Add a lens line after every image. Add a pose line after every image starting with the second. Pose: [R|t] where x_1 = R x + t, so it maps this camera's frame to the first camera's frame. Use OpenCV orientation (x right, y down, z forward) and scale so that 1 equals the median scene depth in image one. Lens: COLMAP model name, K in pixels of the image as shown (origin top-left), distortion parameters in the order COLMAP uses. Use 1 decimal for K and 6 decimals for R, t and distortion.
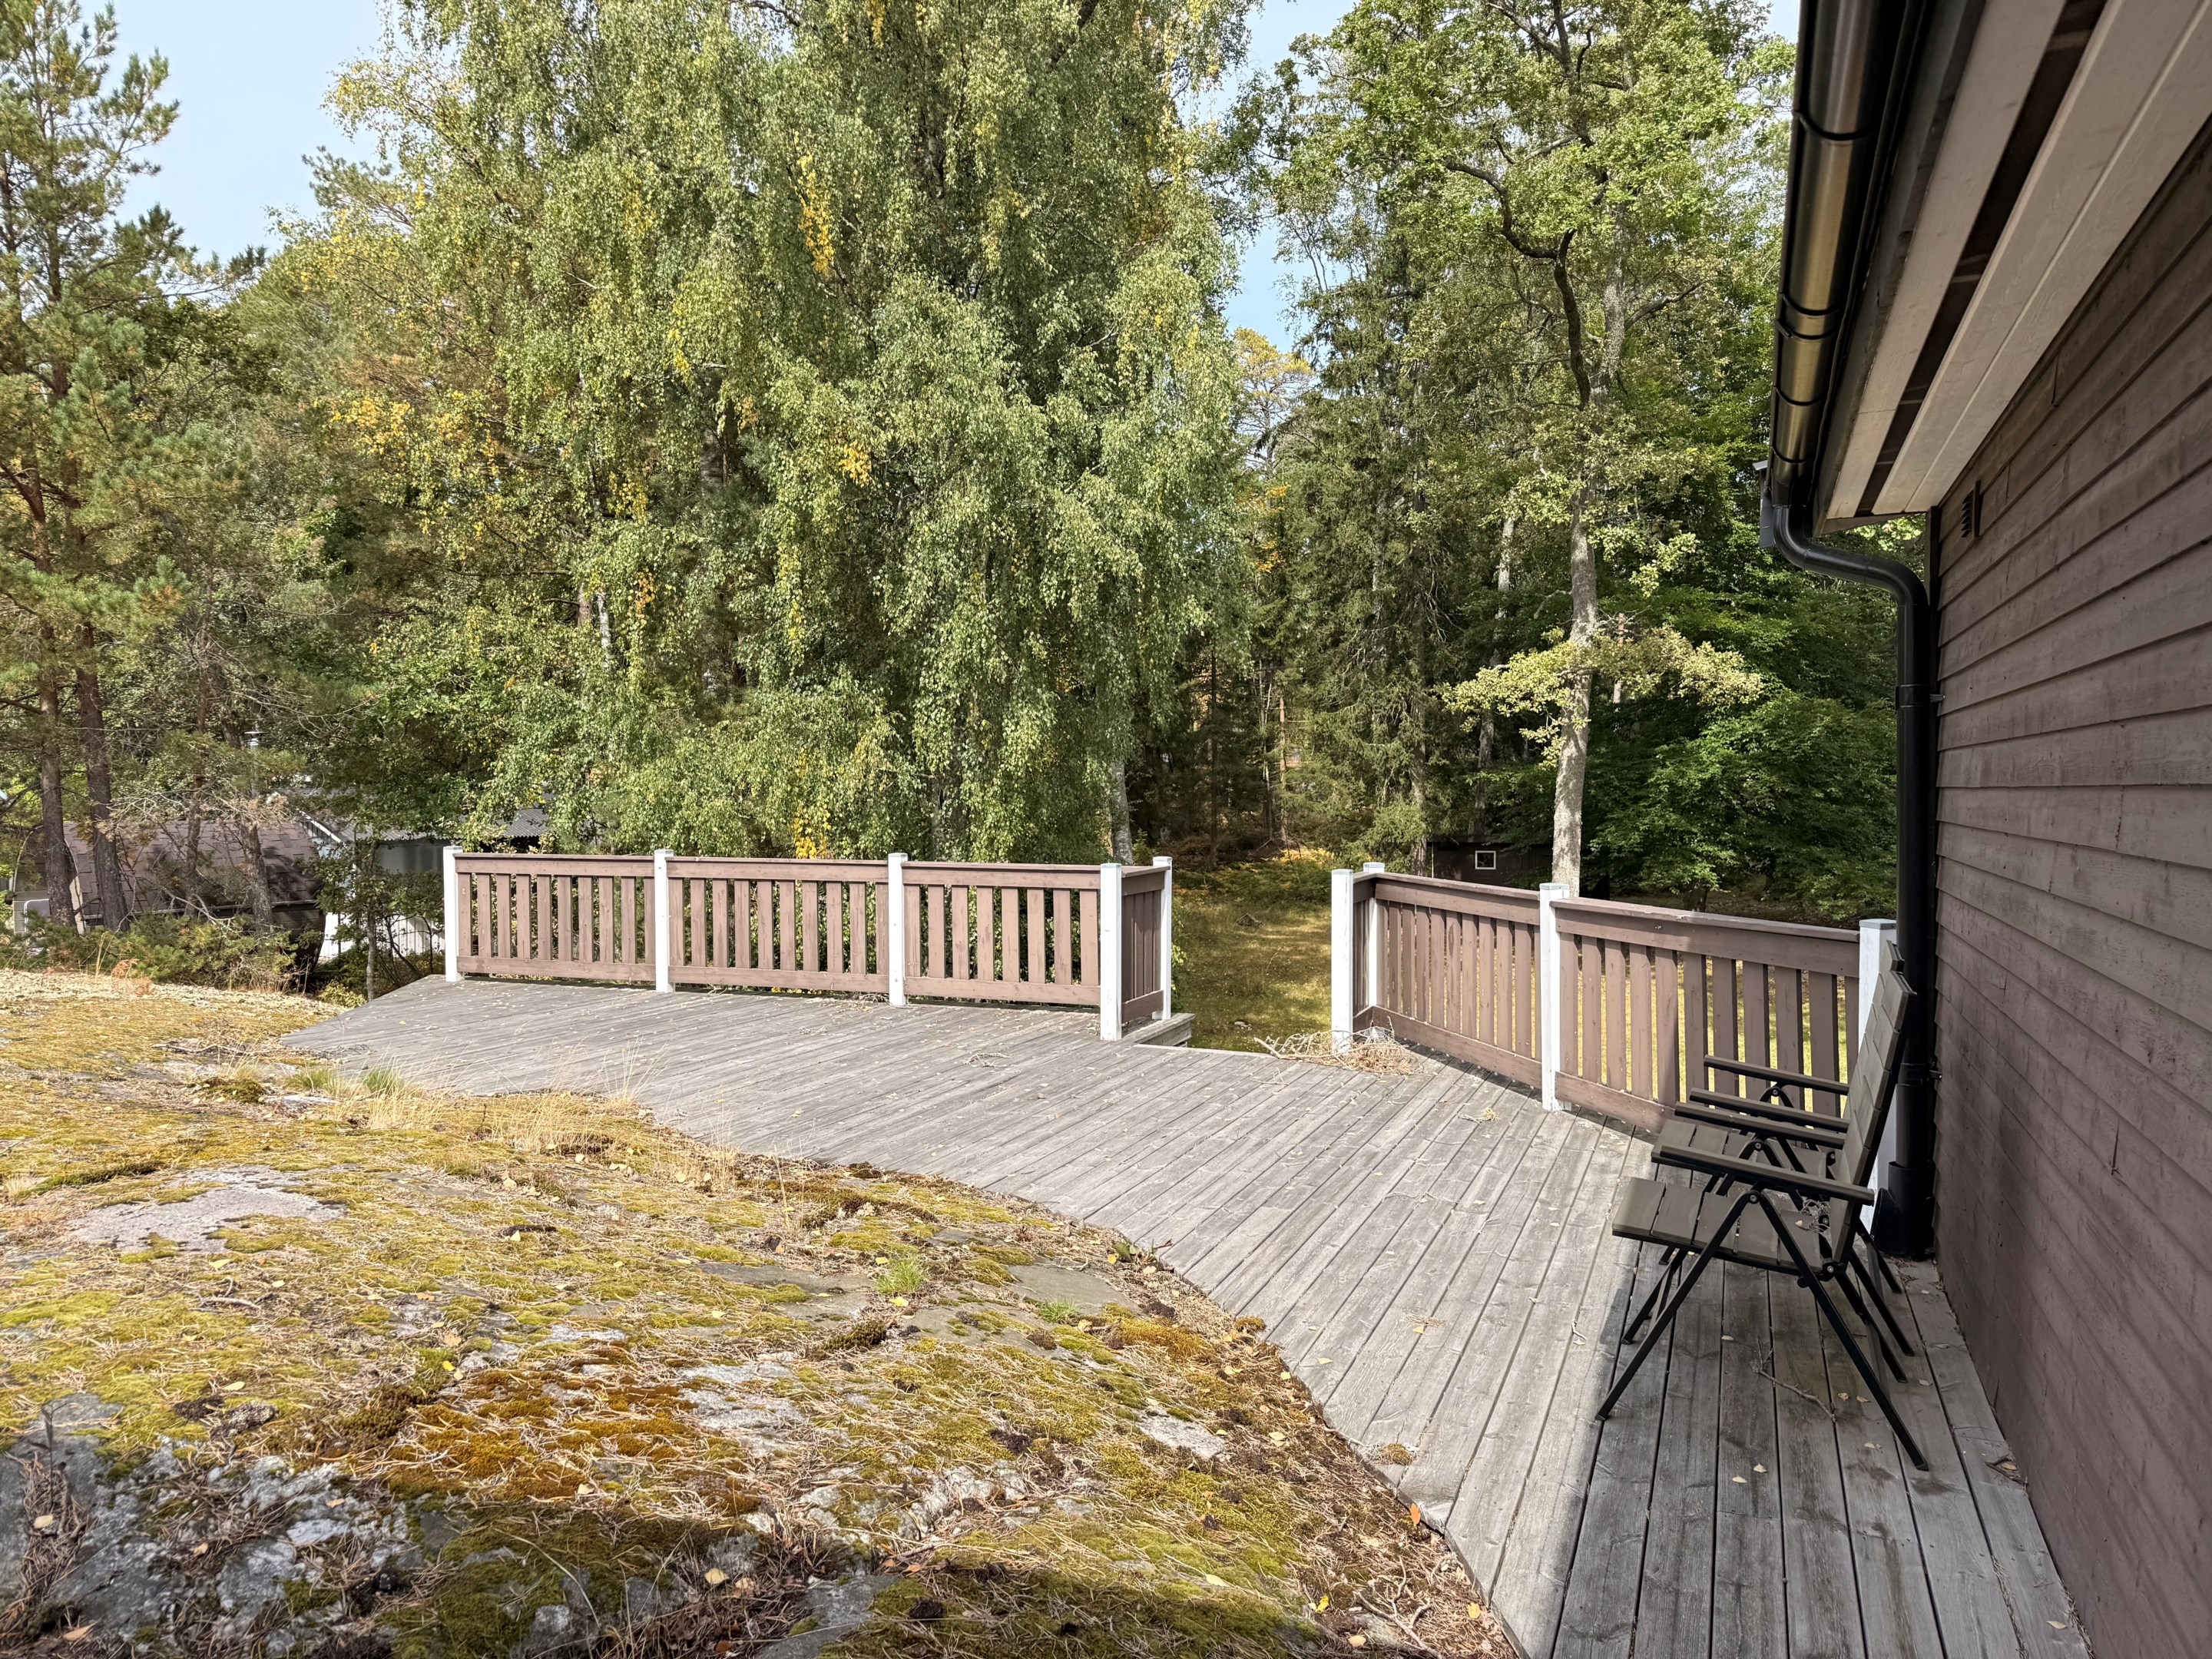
lens RADIAL K [[1565.1, 0, 1106.1], [0, 1565.1, 825.3], [0, 0, 1]] dist [0.007600, 0.001135]
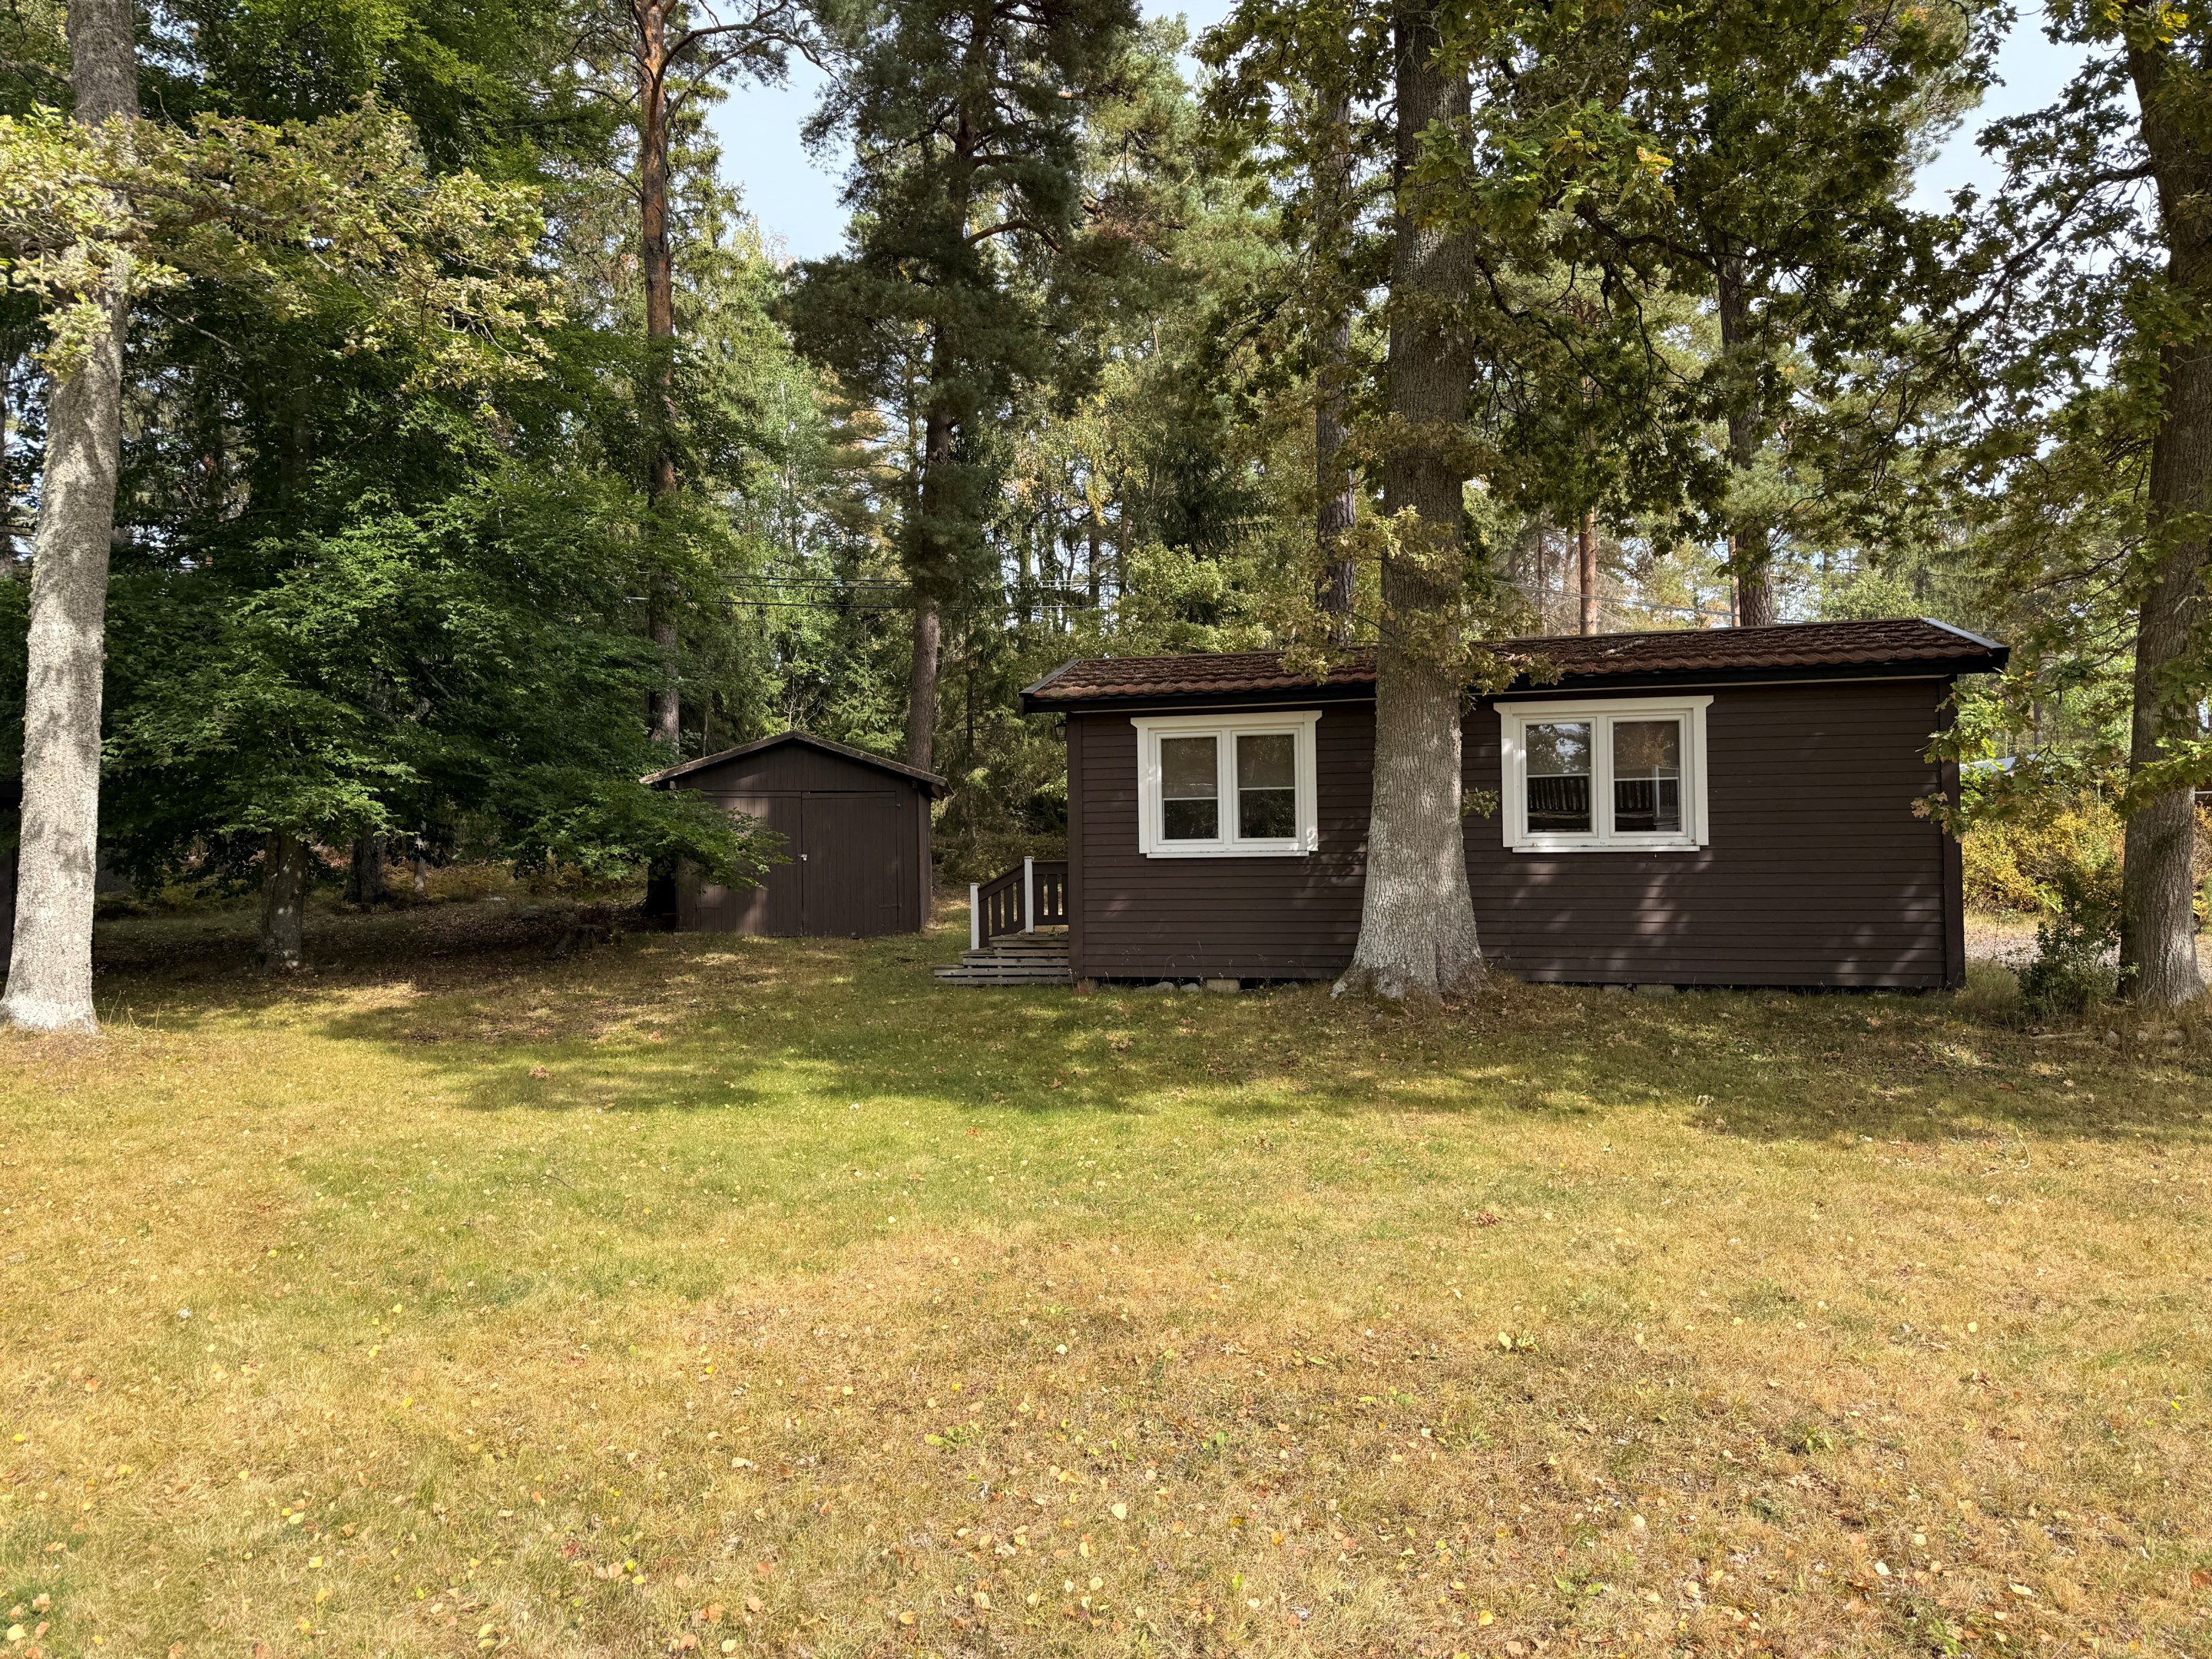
lens RADIAL K [[1565.1, 0, 1103.9], [0, 1565.1, 831.7], [0, 0, 1]] dist [0.007600, 0.001135]
pose [[0.600234, -0.006030, 0.799802, 0.127509], [0.019424, 0.999787, -0.007039, 0.049996], [-0.799589, 0.019761, 0.600223, 0.527327]]
